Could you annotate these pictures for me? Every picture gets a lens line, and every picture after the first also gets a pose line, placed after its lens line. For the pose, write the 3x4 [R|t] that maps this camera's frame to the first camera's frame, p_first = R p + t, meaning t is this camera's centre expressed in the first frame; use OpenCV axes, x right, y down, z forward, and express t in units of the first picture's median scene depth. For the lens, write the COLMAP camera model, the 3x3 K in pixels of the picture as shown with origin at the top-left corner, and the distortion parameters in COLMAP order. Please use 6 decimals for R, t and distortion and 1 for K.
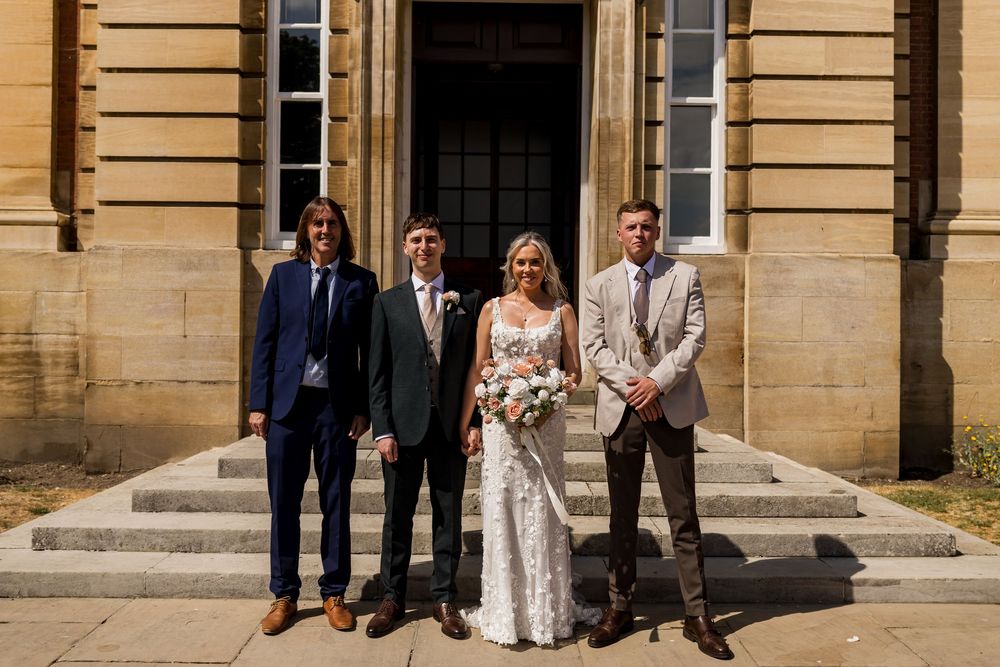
lens RADIAL K [[917.2, 0, 494.0], [0, 917.2, 329.1], [0, 0, 1]] dist [-0.000159, -0.027687]
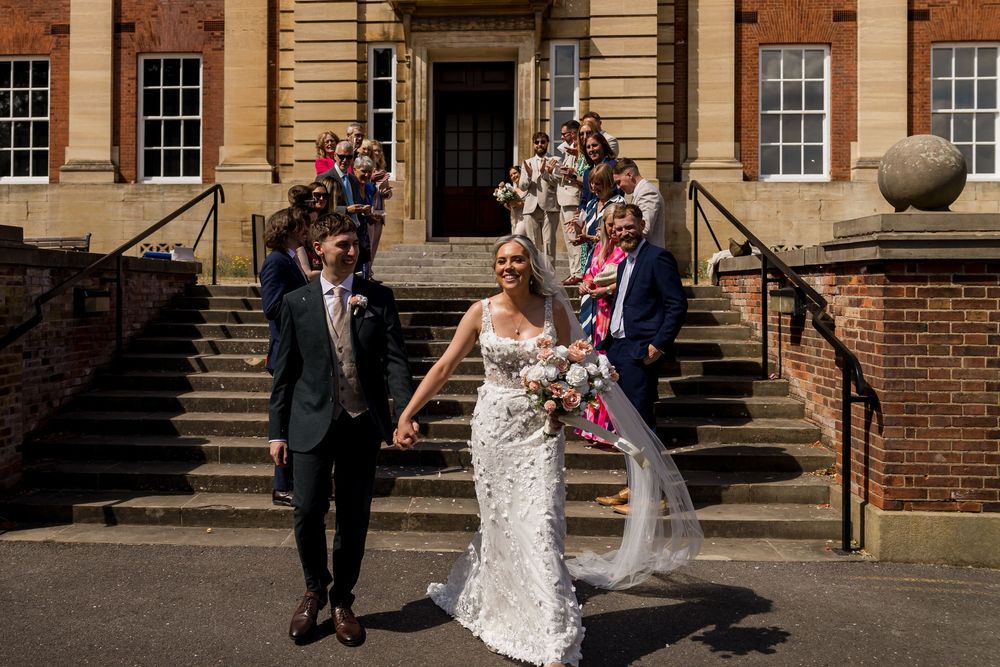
lens RADIAL K [[1003.6, 0, 417.2], [0, 1003.6, 288.2], [0, 0, 1]] dist [0.038343, -0.153146]
pose [[0.996293, -0.004812, -0.085885, 0.076260], [0.004451, 0.999980, -0.004397, 0.184343], [0.085905, 0.003998, 0.996295, -1.408734]]
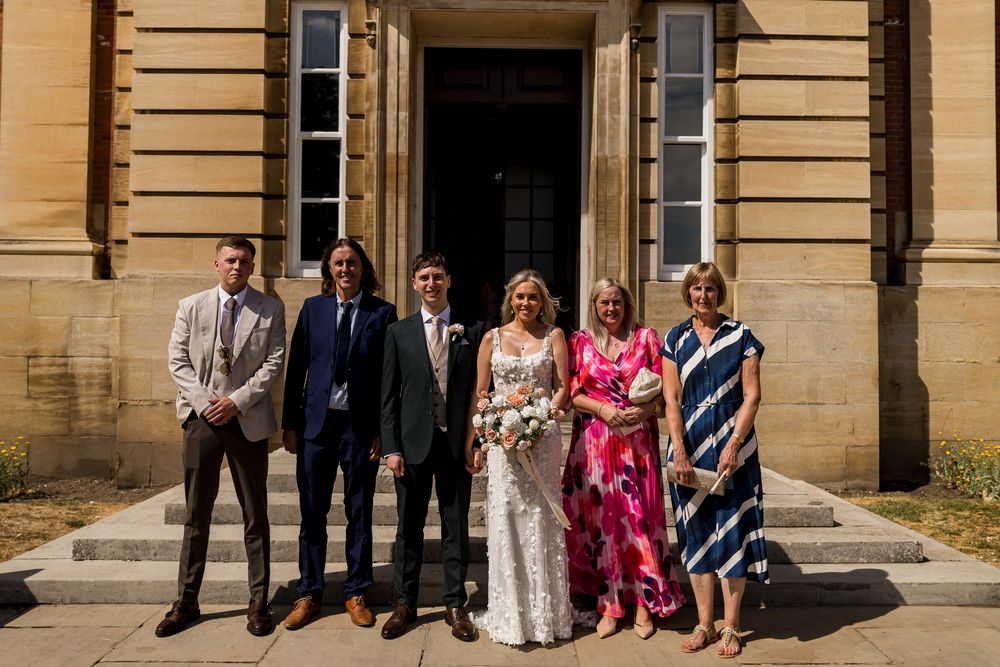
lens RADIAL K [[879.2, 0, 509.4], [0, 879.2, 320.4], [0, 0, 1]] dist [0.014382, -0.055761]
pose [[0.999973, -0.002112, 0.007082, 0.003189], [0.002316, 0.999580, -0.028876, -0.006283], [-0.007018, 0.028892, 0.999558, -0.030017]]
